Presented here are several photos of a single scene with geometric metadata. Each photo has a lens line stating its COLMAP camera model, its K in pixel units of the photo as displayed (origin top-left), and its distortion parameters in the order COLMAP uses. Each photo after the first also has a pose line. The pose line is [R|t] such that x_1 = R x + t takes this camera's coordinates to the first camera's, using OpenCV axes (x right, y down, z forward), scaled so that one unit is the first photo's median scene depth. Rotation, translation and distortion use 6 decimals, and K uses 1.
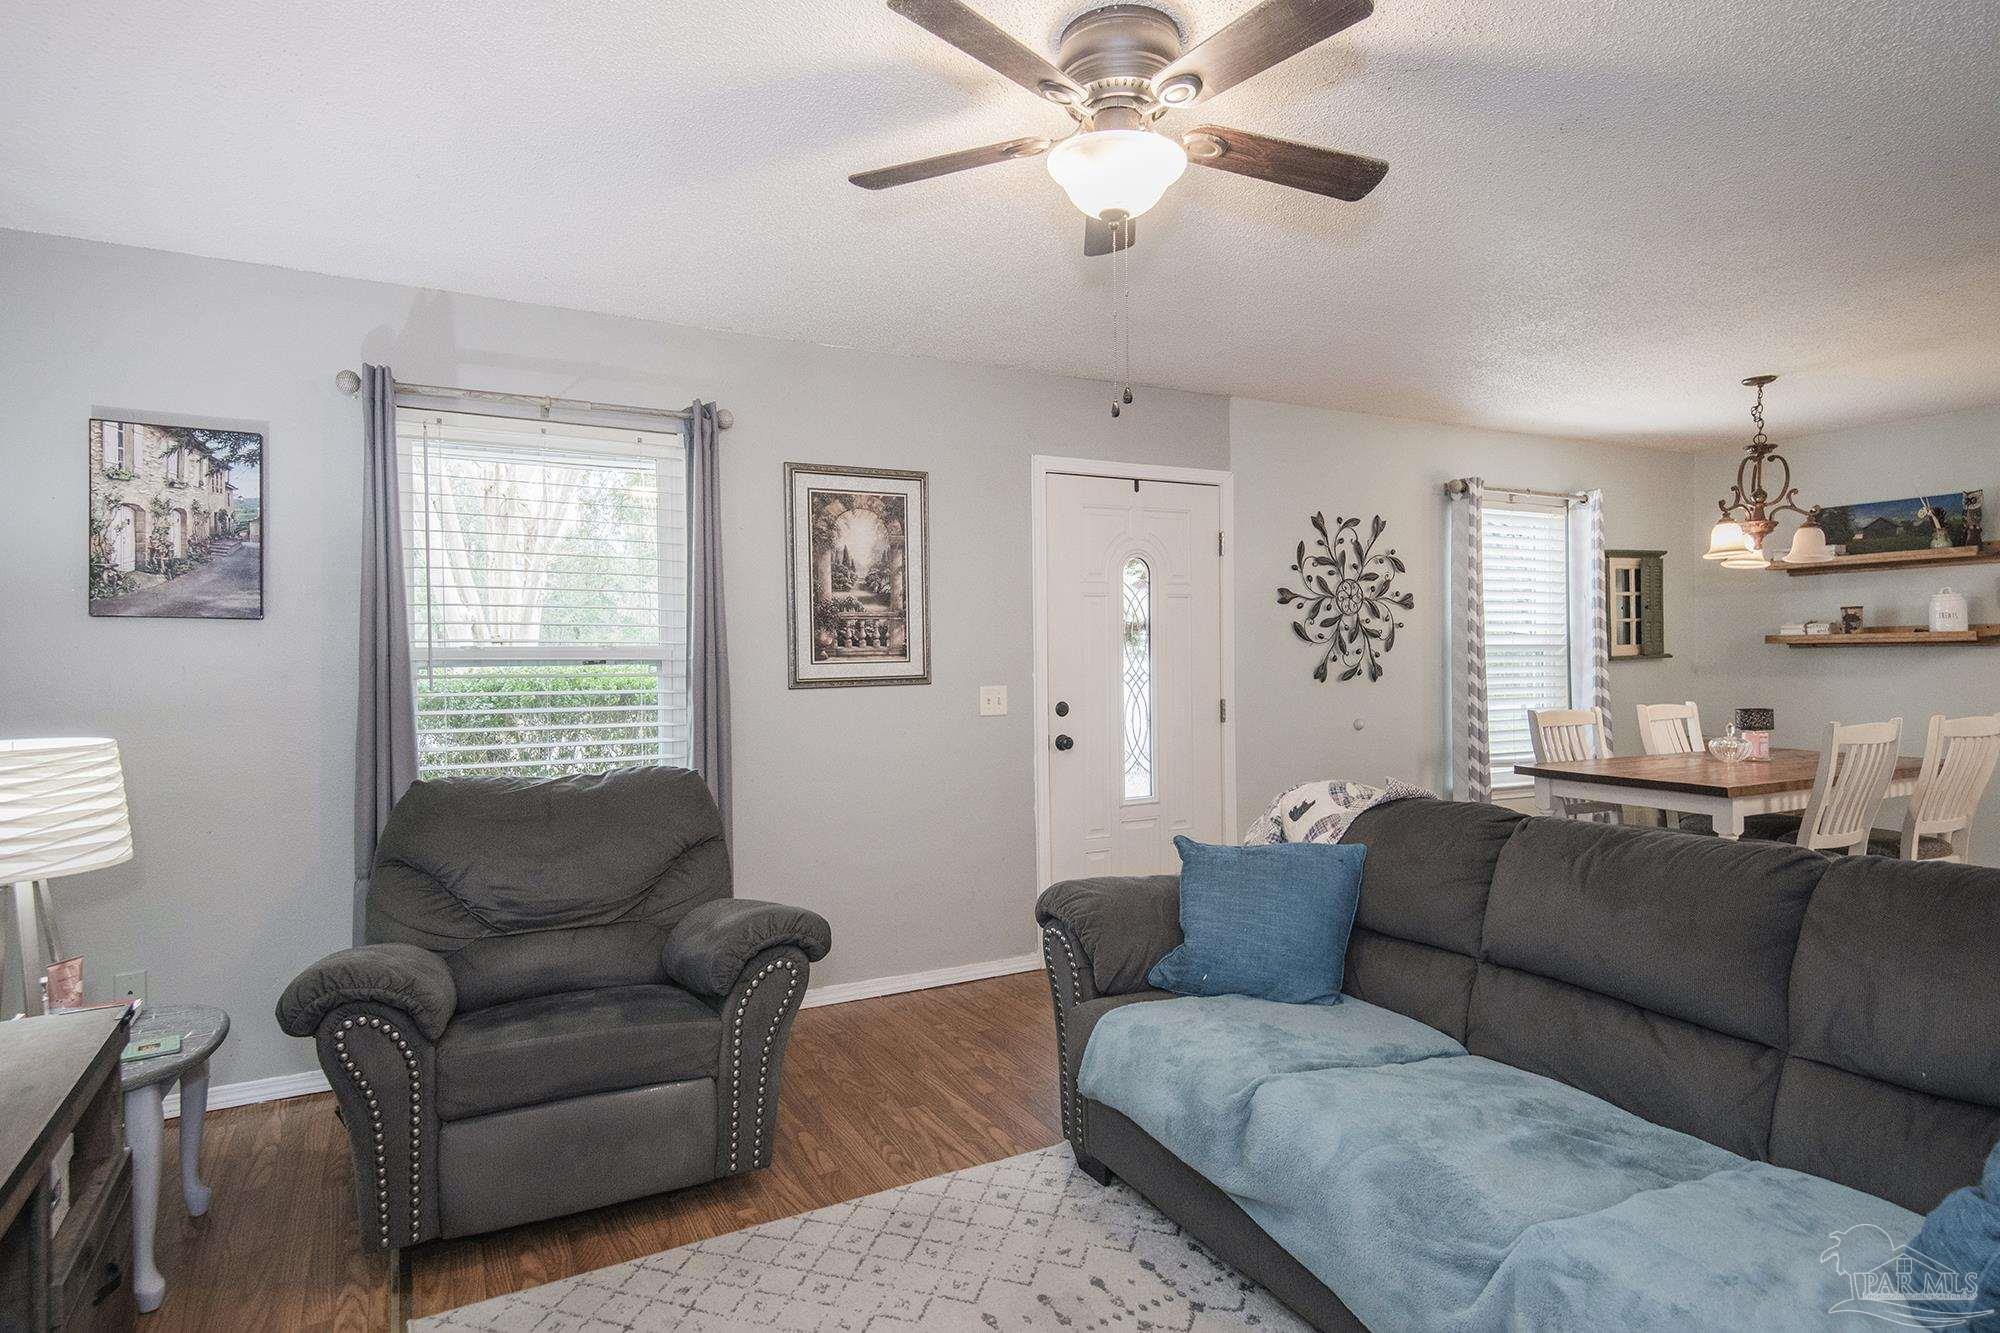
lens RADIAL K [[1108.1, 0, 1015.6], [0, 1108.1, 659.6], [0, 0, 1]] dist [0.054298, -0.022430]
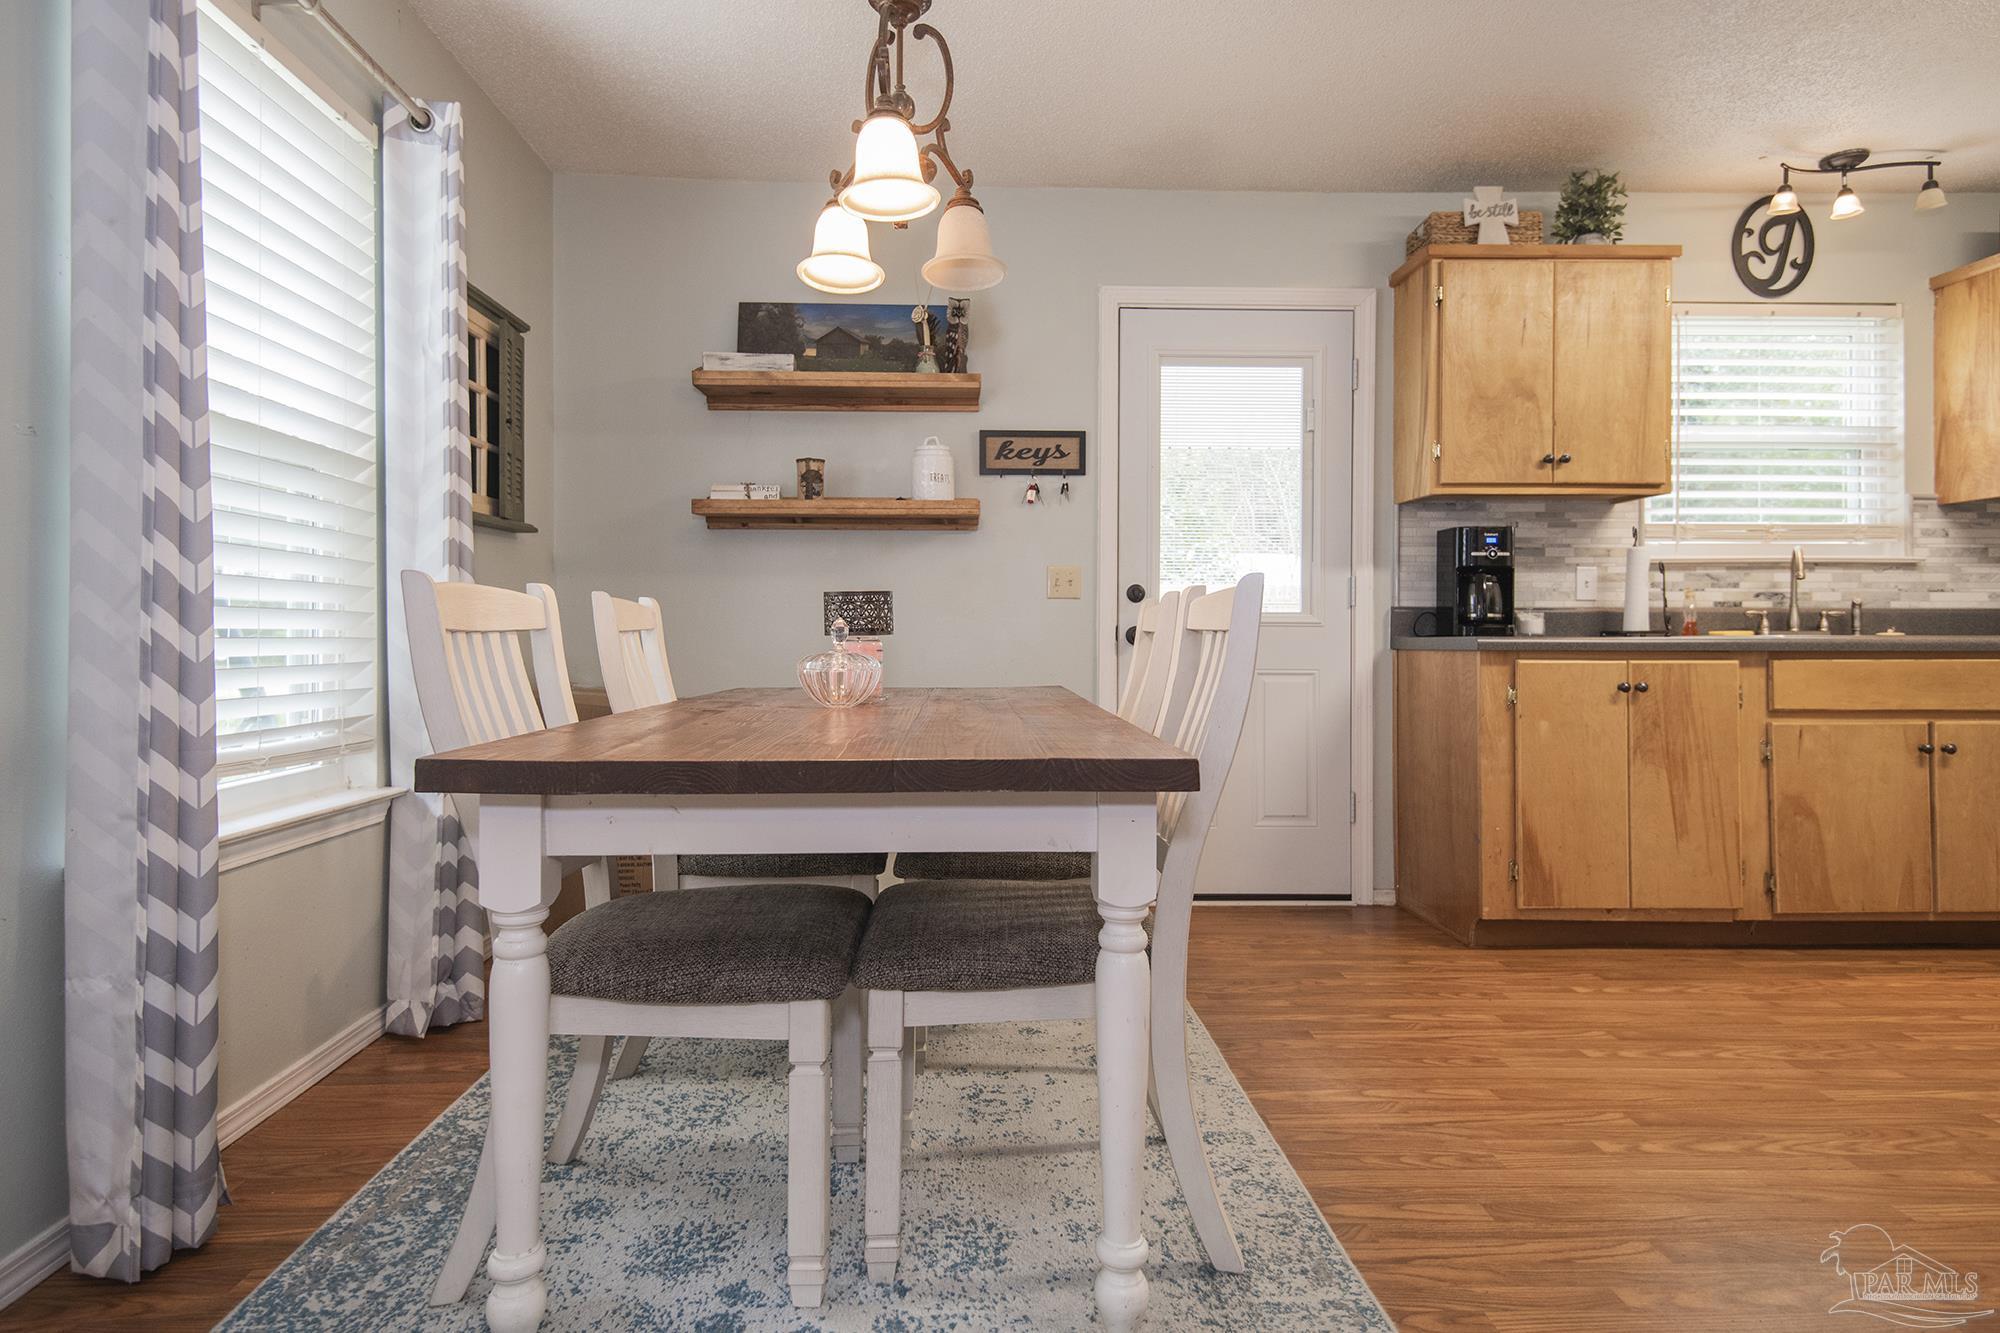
lens RADIAL K [[1141.9, 0, 991.5], [0, 1141.9, 627.8], [0, 0, 1]] dist [0.036535, -0.009463]
pose [[0.443488, 0.017532, 0.896109, 0.221568], [0.001517, 0.999793, -0.020311, 0.058573], [-0.896279, 0.010367, 0.443369, 0.634143]]
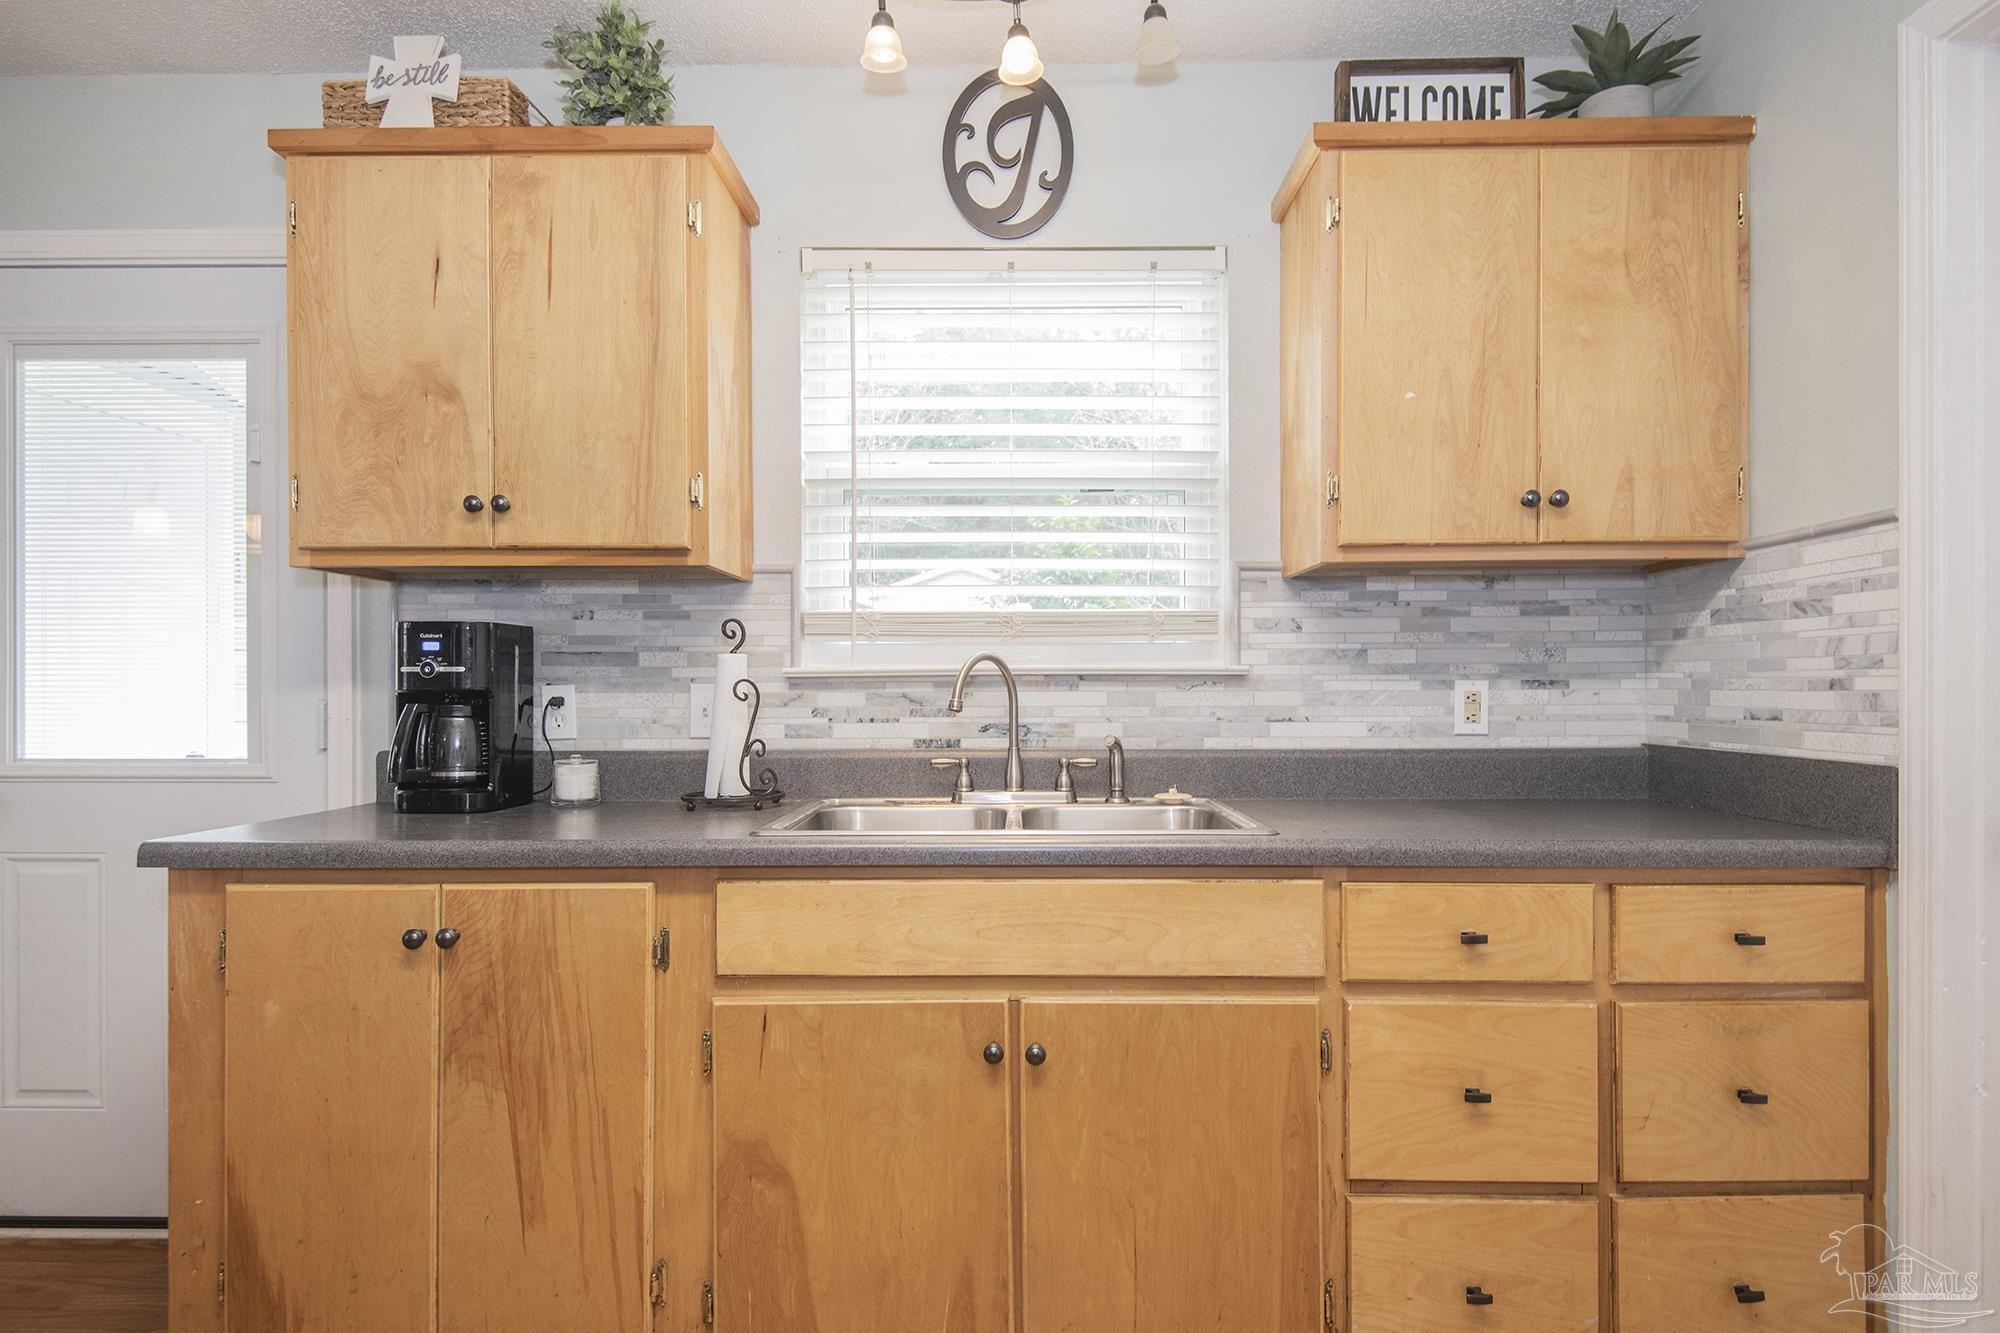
lens RADIAL K [[1038.4, 0, 1015.3], [0, 1038.4, 695.9], [0, 0, 1]] dist [0.033493, -0.023189]
pose [[0.486300, 0.001615, 0.873790, 0.703271], [0.004728, 0.999979, -0.004479, 0.016735], [-0.873779, 0.006309, 0.486282, 0.343347]]
